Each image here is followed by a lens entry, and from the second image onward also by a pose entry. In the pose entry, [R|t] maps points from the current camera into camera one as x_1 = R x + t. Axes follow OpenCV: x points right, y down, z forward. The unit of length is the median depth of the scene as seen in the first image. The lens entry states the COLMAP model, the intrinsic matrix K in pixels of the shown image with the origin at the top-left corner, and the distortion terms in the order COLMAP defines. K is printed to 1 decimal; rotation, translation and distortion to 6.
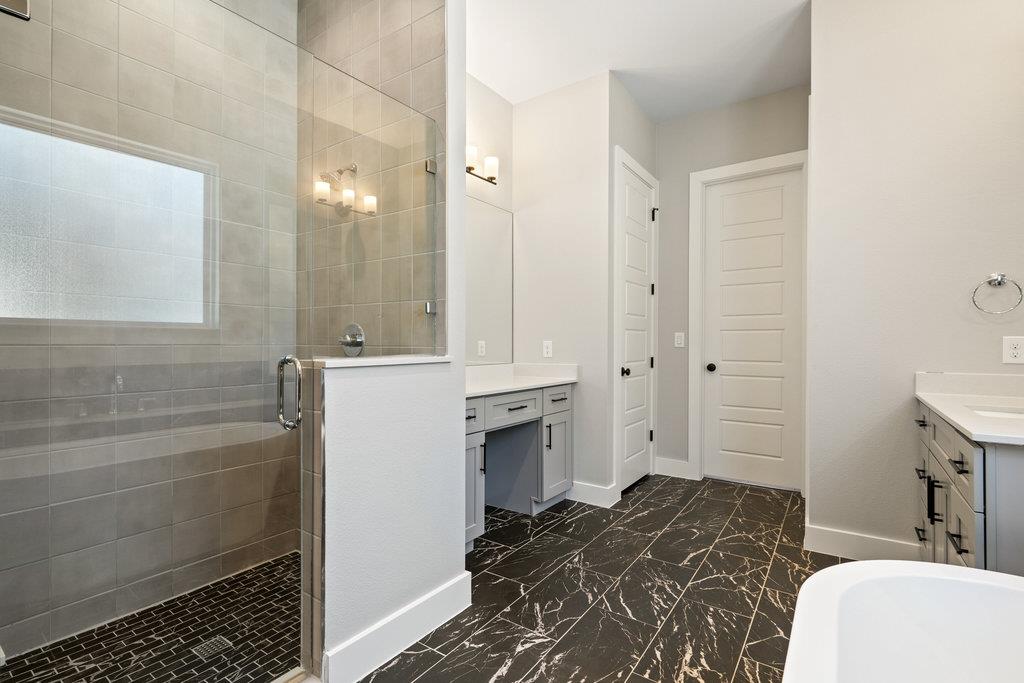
lens RADIAL K [[466.8, 0, 507.1], [0, 466.8, 346.7], [0, 0, 1]] dist [0.001372, -0.004193]
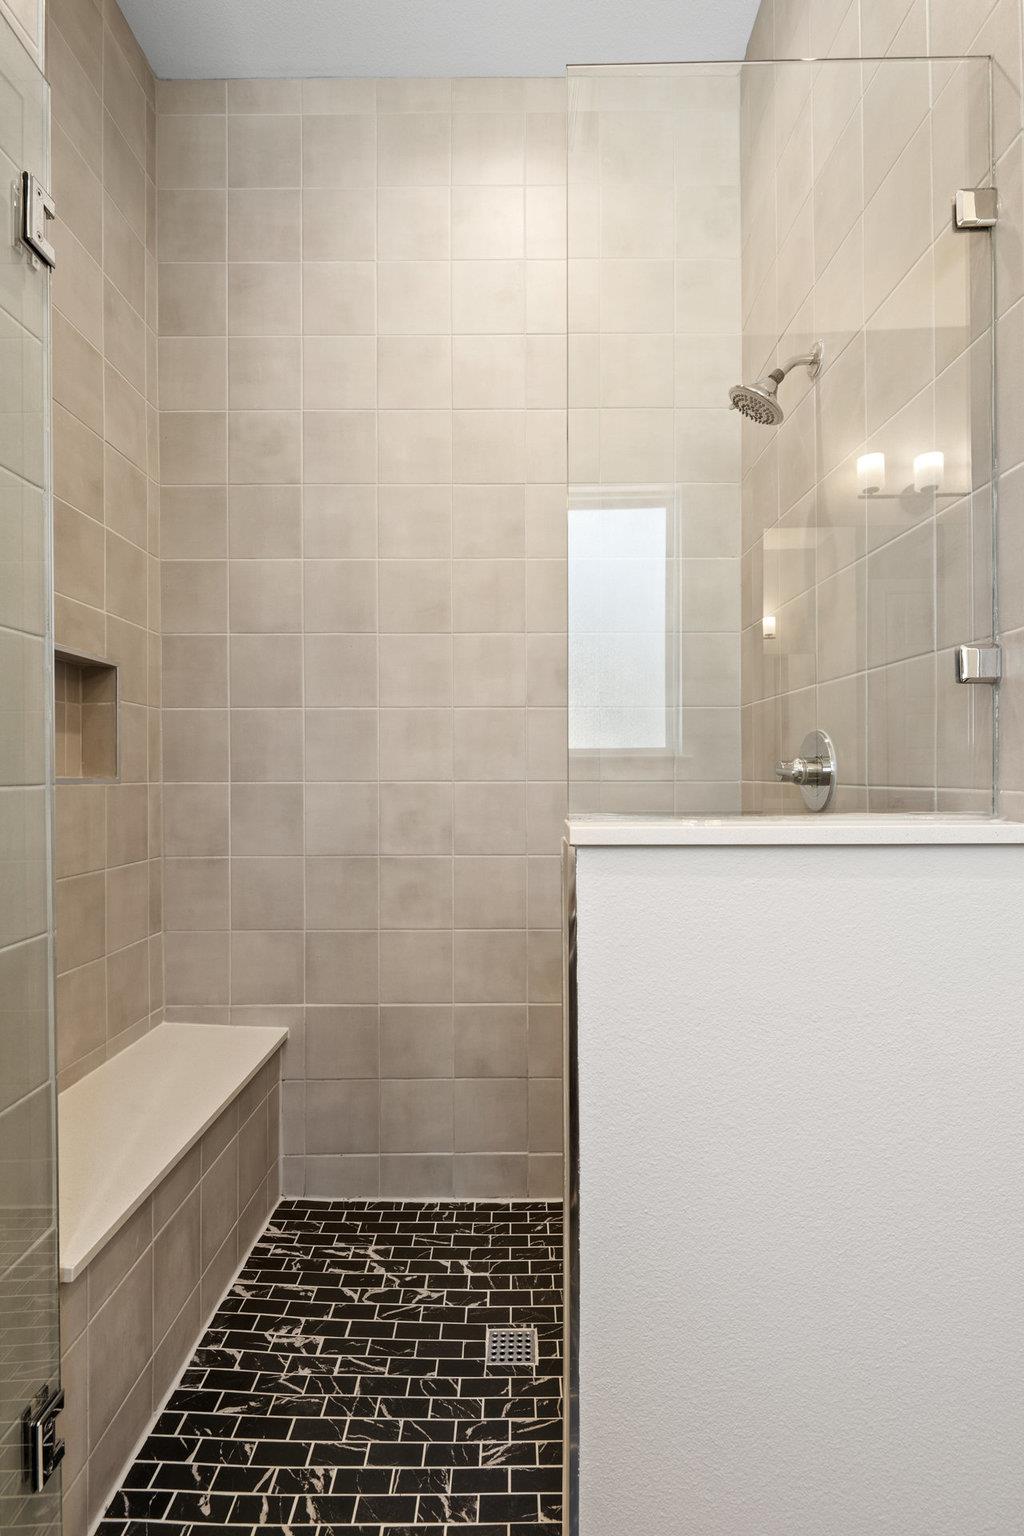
lens RADIAL K [[723.7, 0, 524.3], [0, 723.7, 772.8], [0, 0, 1]] dist [-0.000159, -0.002349]
pose [[0.570628, -0.008112, -0.821169, 0.054469], [0.001393, 0.999959, -0.008910, -0.007232], [0.821207, 0.003940, 0.570616, 0.458114]]
